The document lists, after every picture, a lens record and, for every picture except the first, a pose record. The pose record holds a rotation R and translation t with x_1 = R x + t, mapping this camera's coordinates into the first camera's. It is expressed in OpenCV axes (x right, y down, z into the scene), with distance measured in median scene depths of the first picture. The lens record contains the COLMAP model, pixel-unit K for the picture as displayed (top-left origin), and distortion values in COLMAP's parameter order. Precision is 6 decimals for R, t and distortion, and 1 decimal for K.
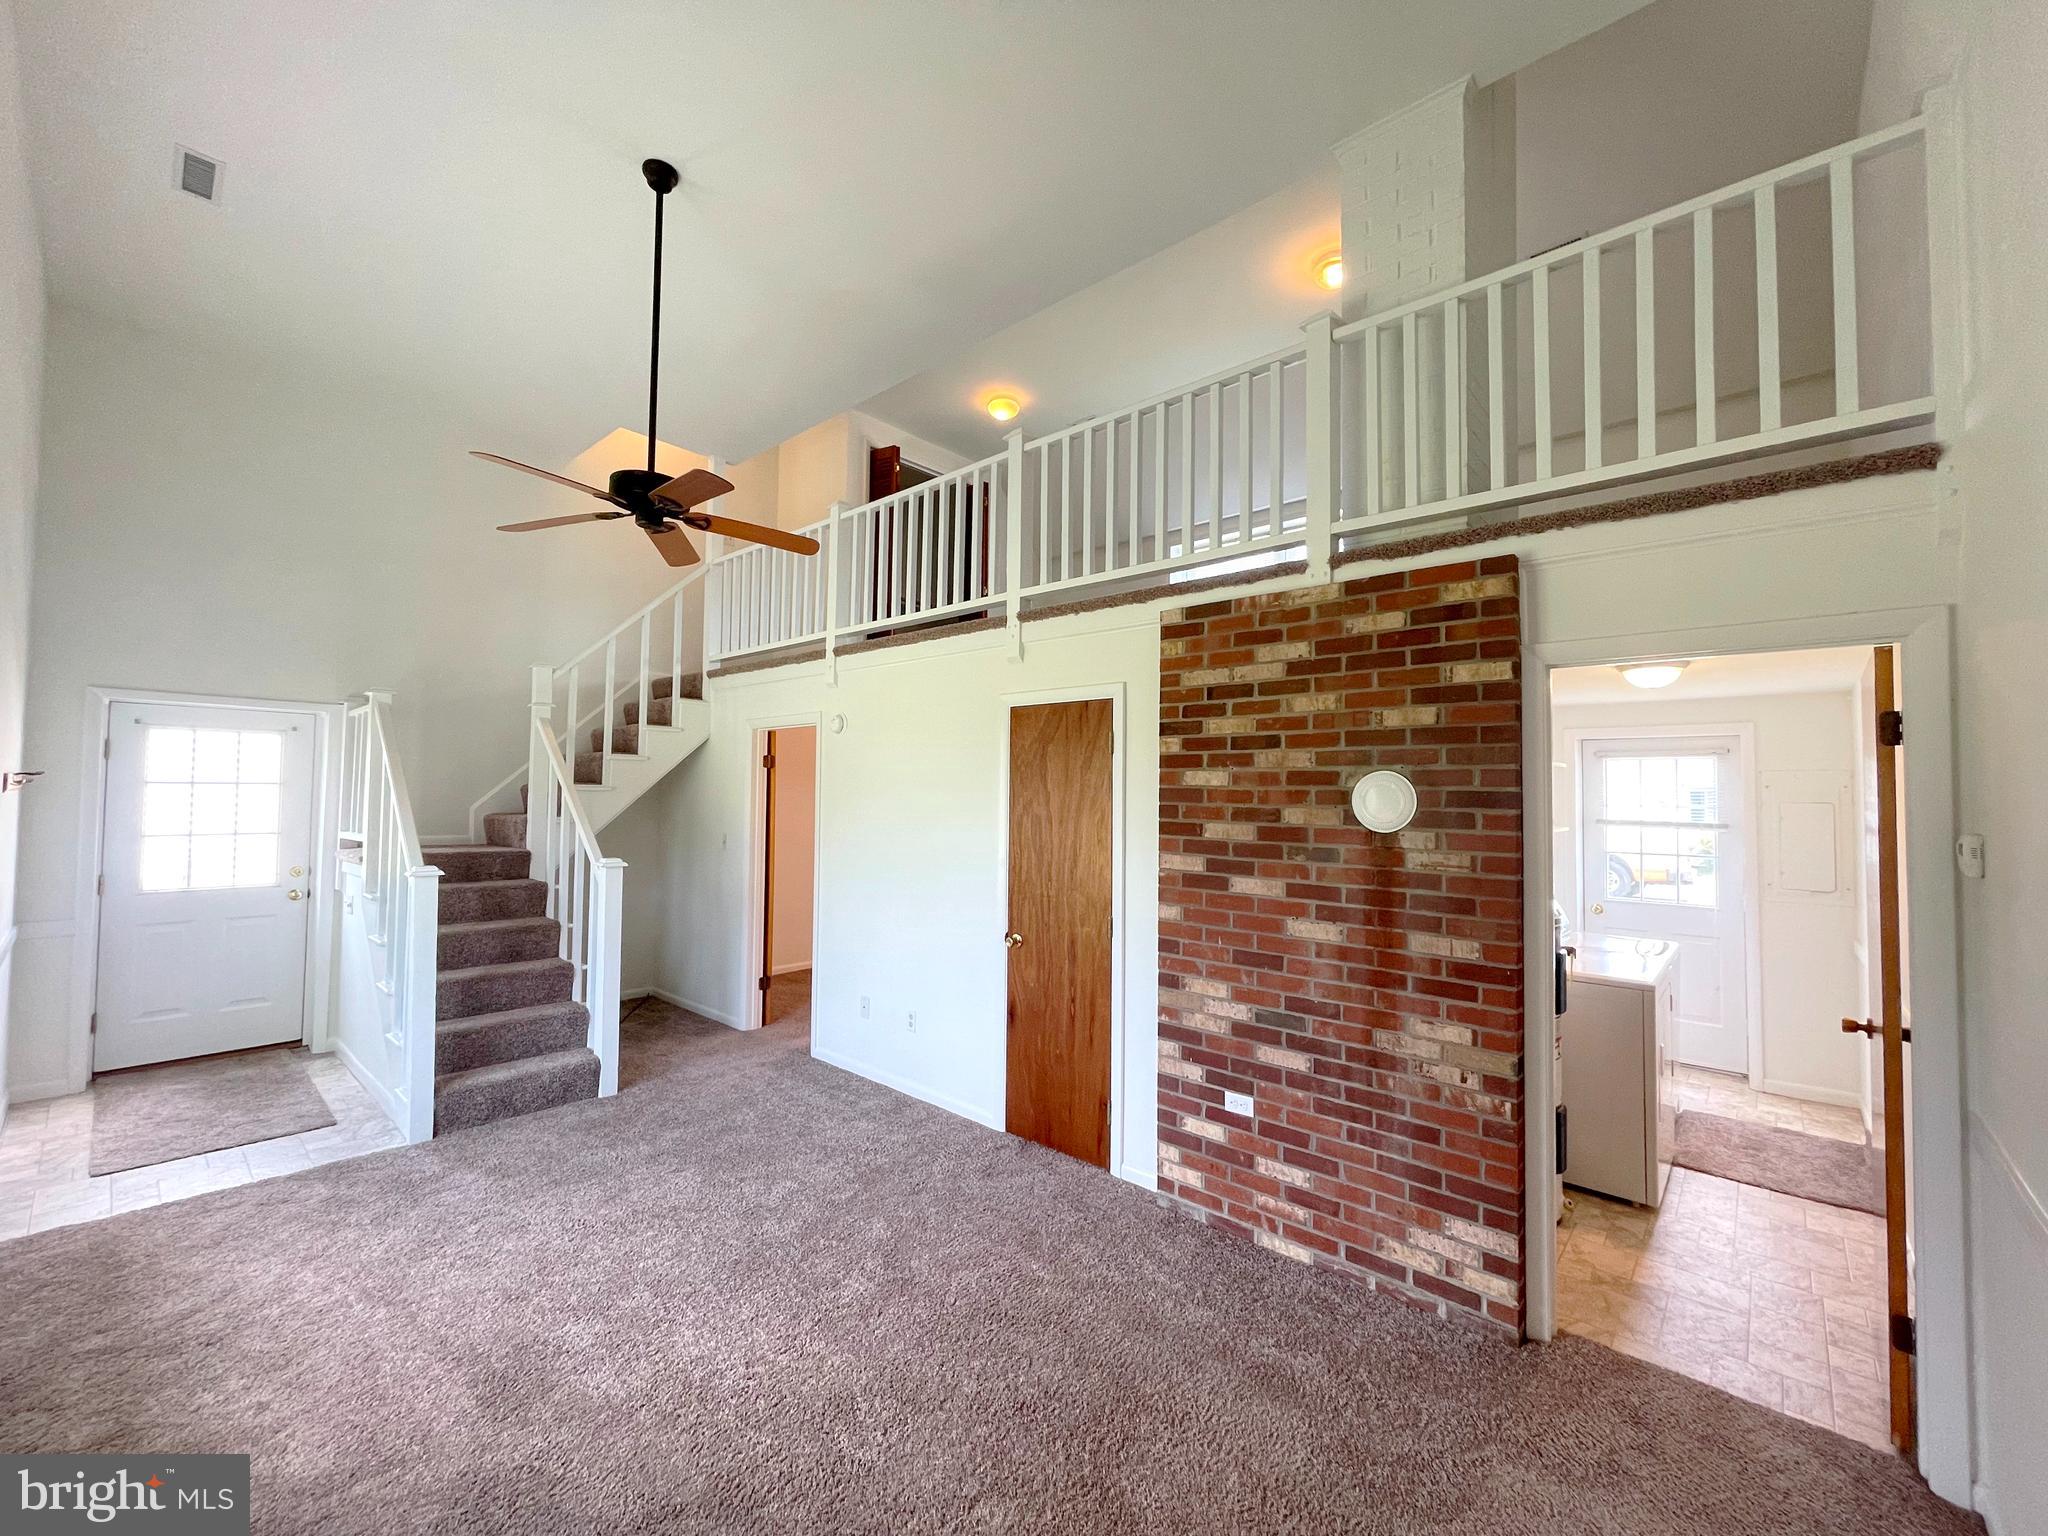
lens RADIAL K [[827.3, 0, 1024.0], [0, 827.3, 768.0], [0, 0, 1]] dist [-0.001384, -0.000567]
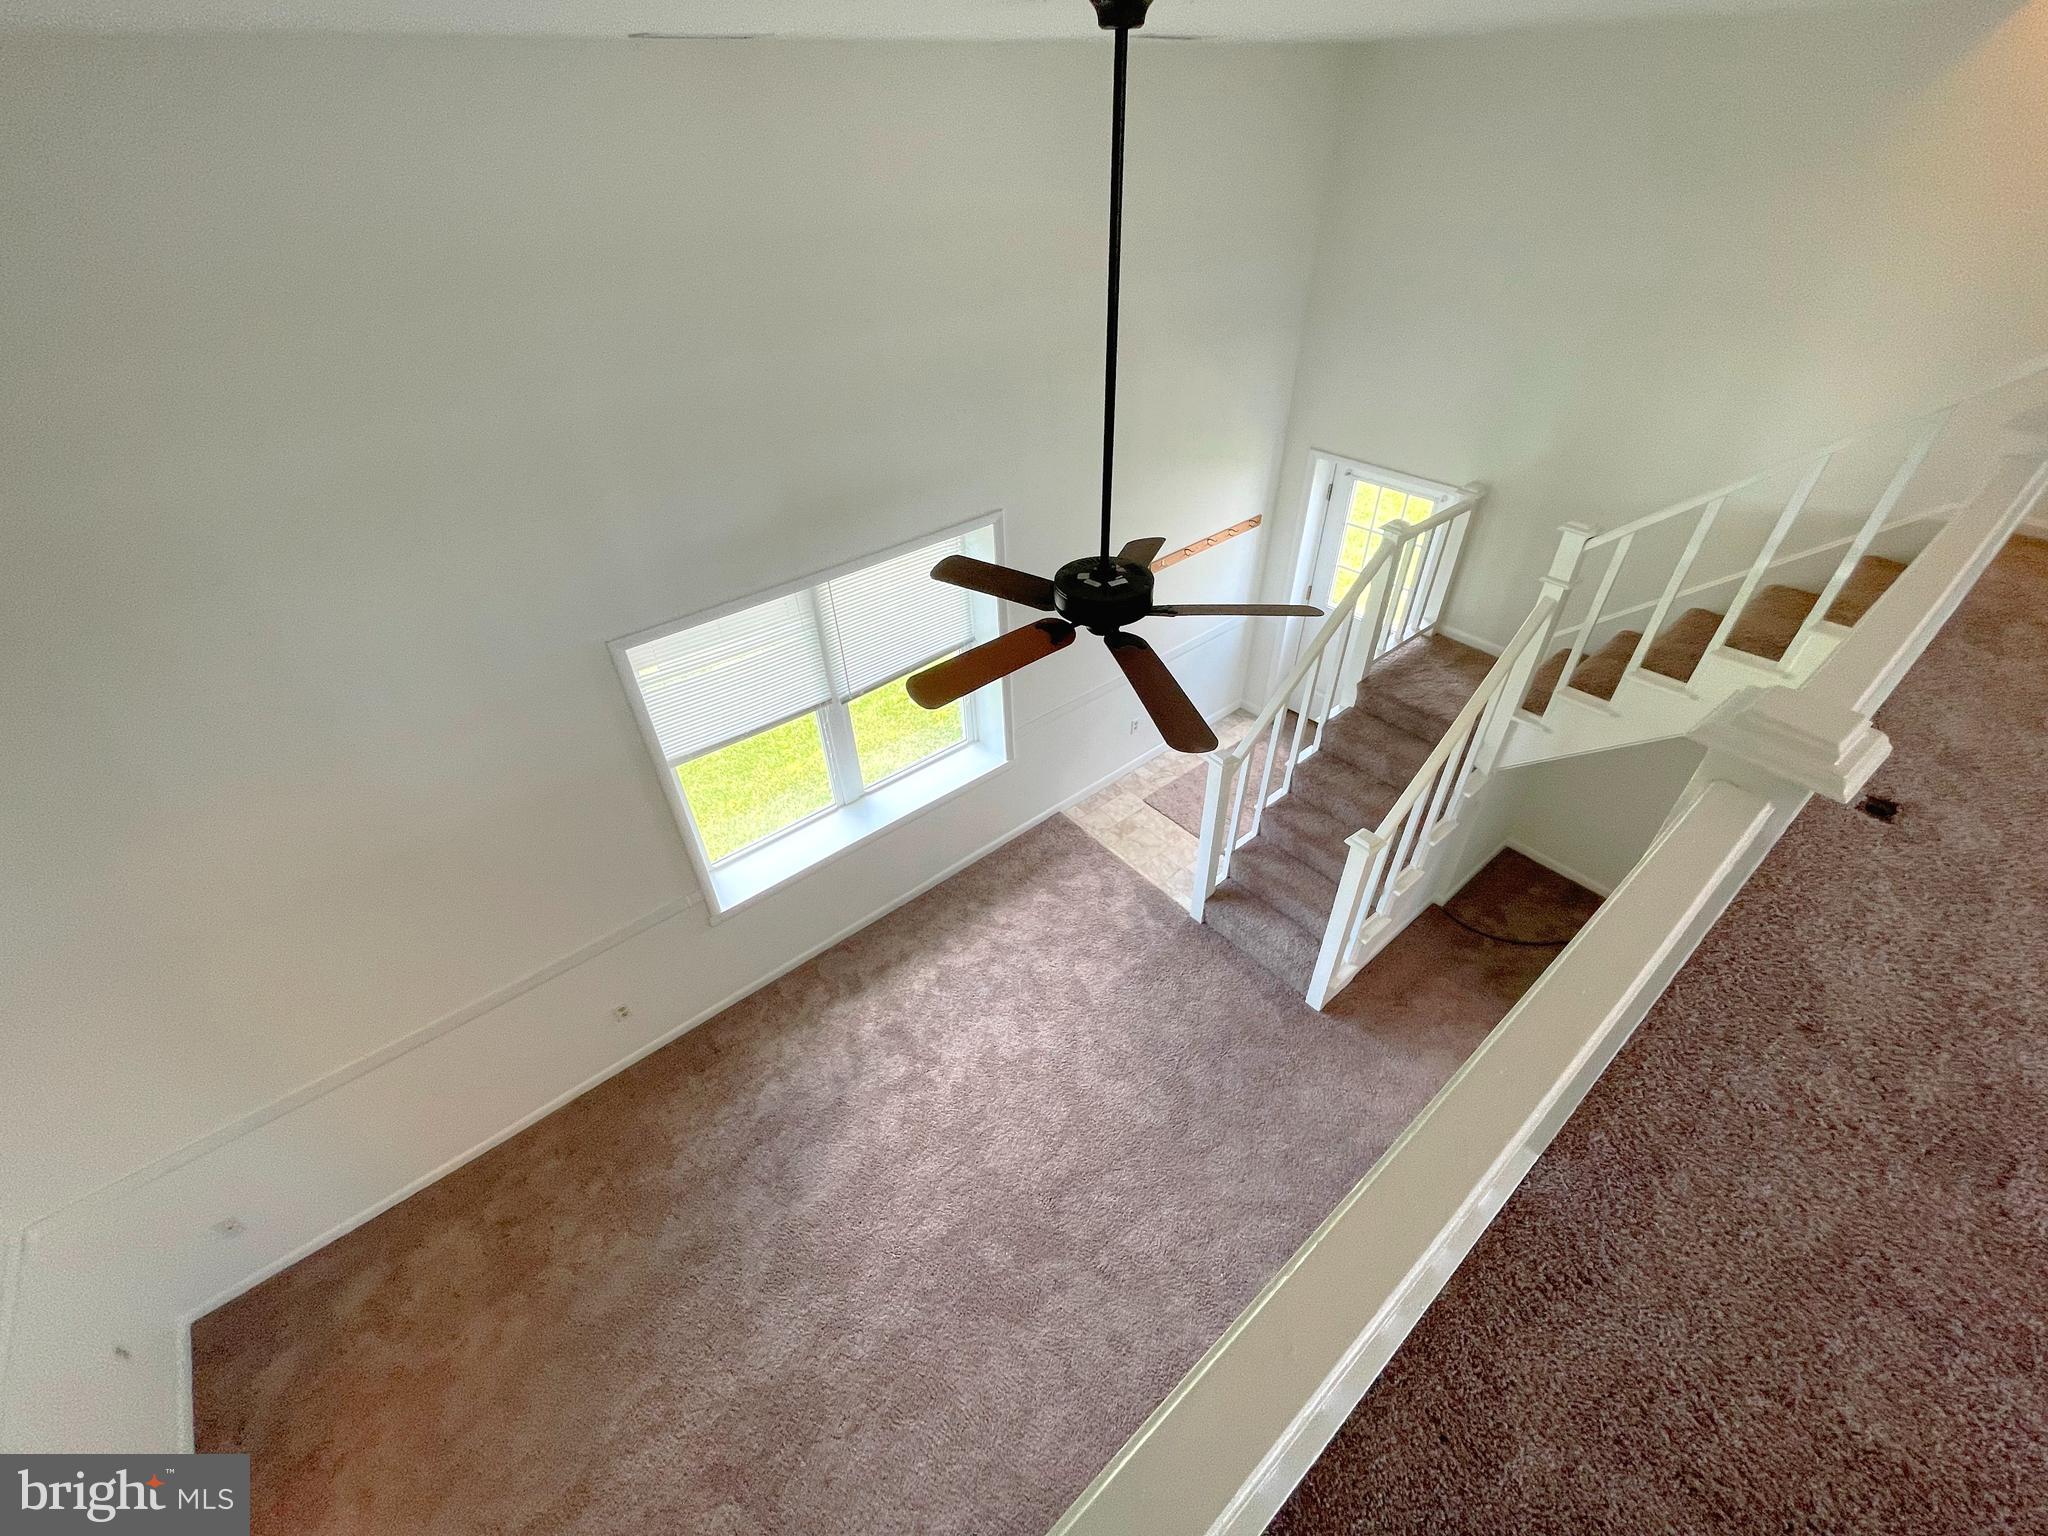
lens RADIAL K [[827.3, 0, 1024.0], [0, 827.3, 768.0], [0, 0, 1]] dist [-0.001384, -0.000567]
pose [[-0.153851, 0.606276, -0.780231, 0.181517], [0.063916, 0.794085, 0.604437, -0.472945], [0.986025, 0.043124, -0.160922, 0.755437]]
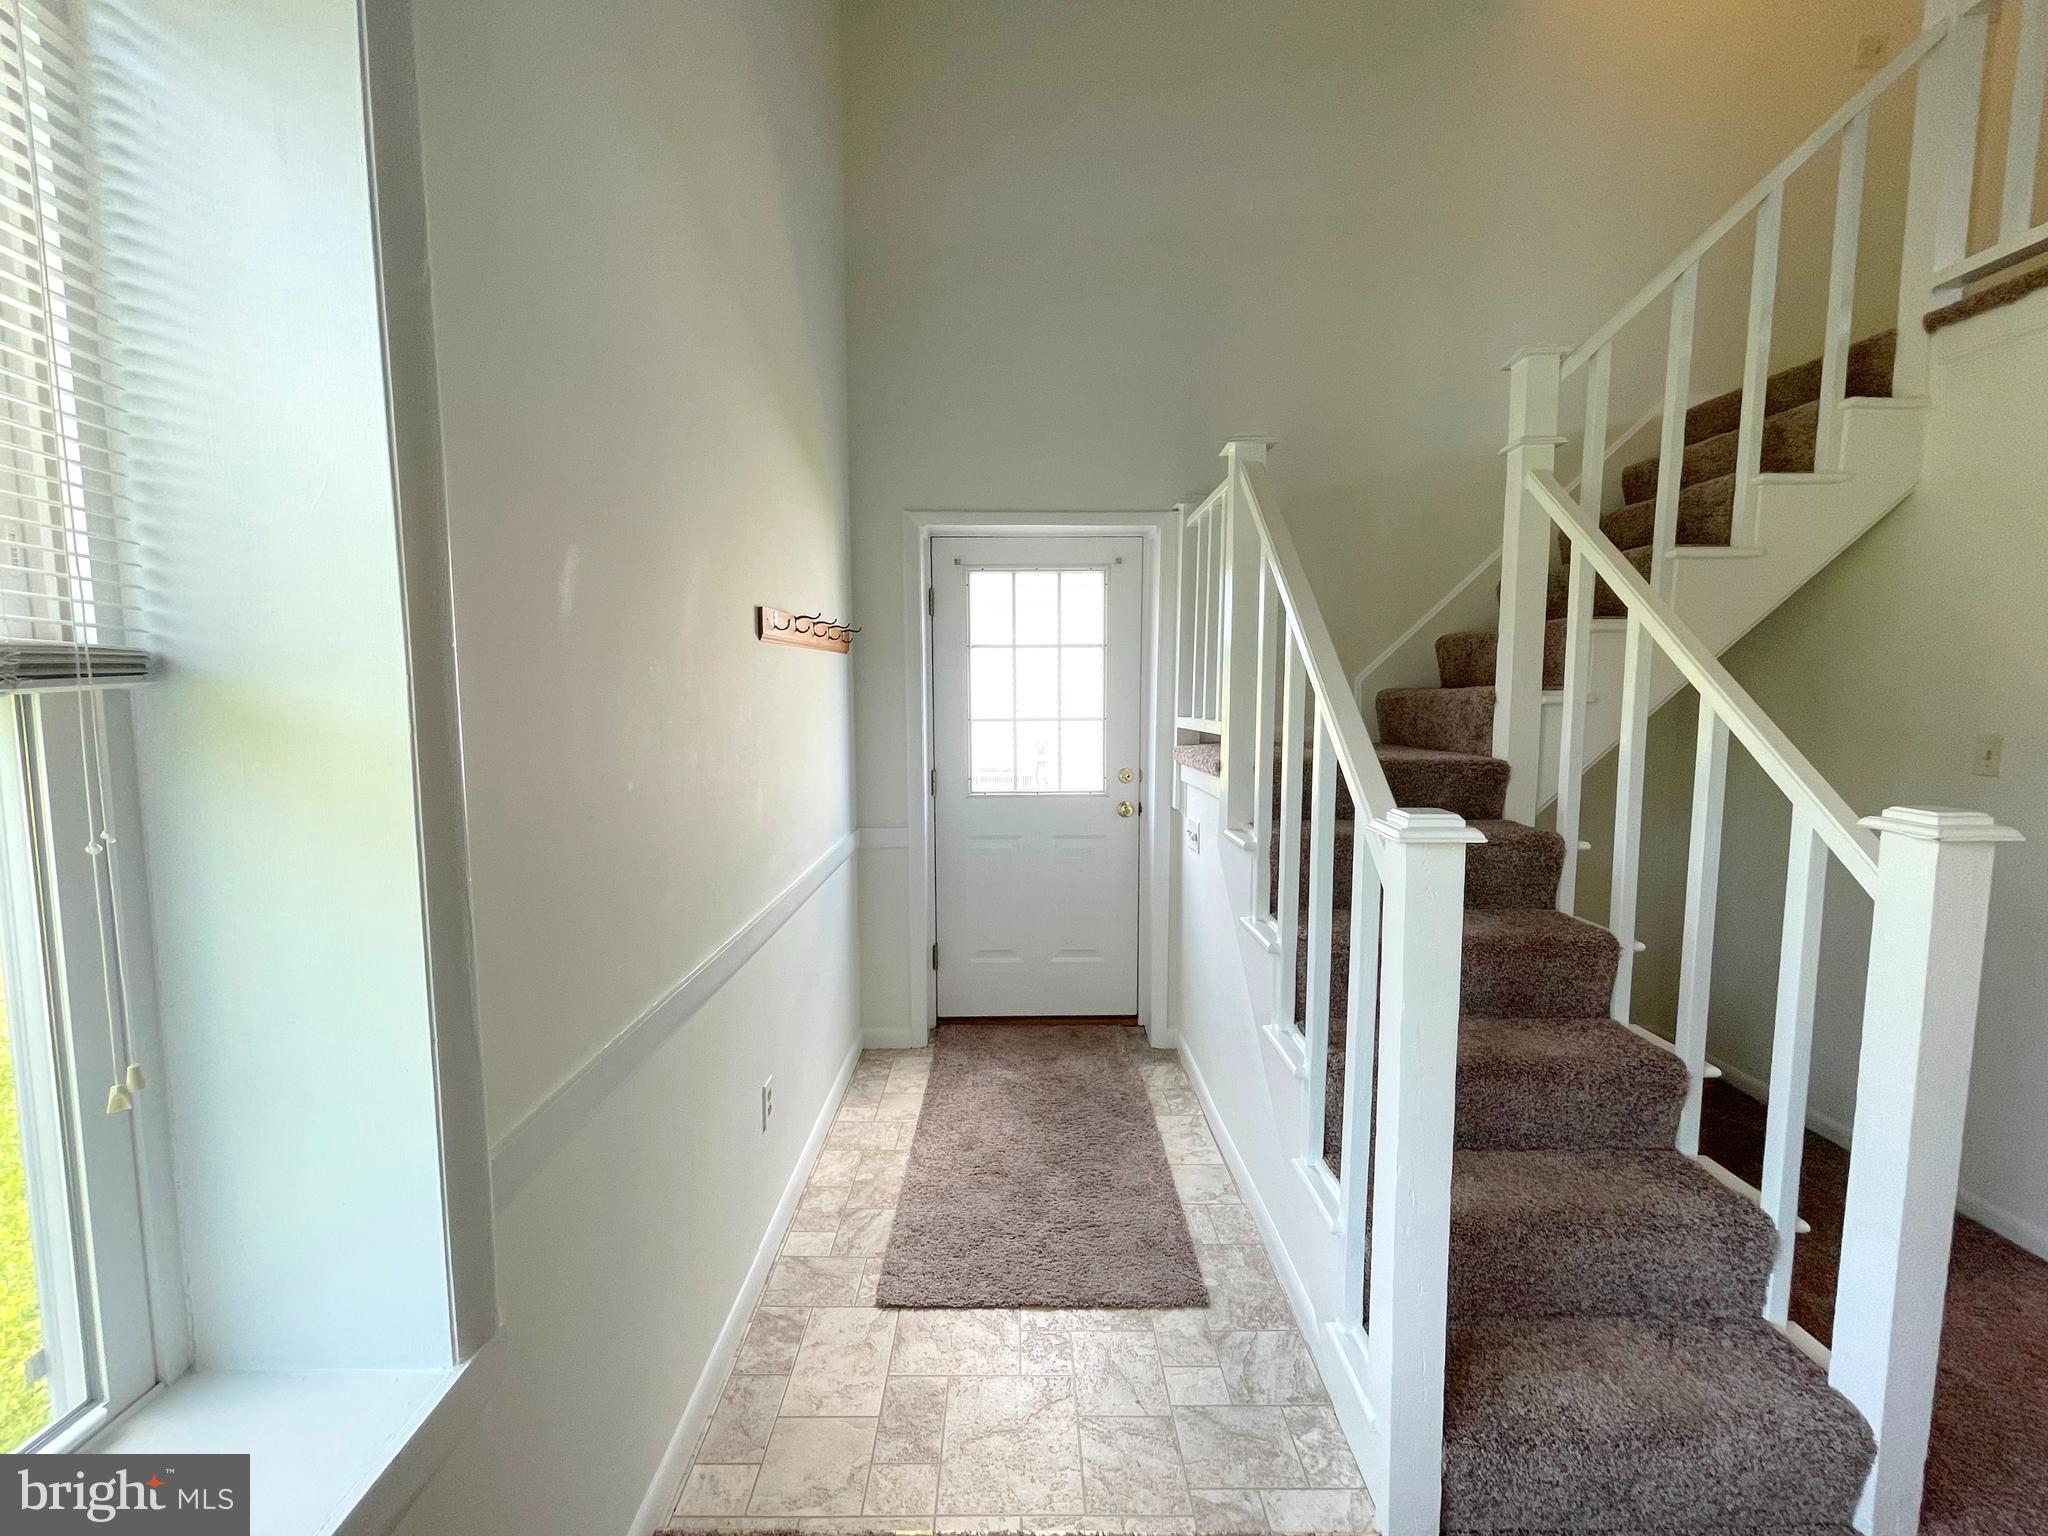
lens RADIAL K [[844.1, 0, 1040.9], [0, 844.1, 765.6], [0, 0, 1]] dist [-0.000085, -0.000122]
pose [[0.692213, 0.052949, -0.719748, -0.475276], [0.034182, 0.993780, 0.105982, 0.045493], [0.720884, -0.097964, 0.686098, 0.524398]]
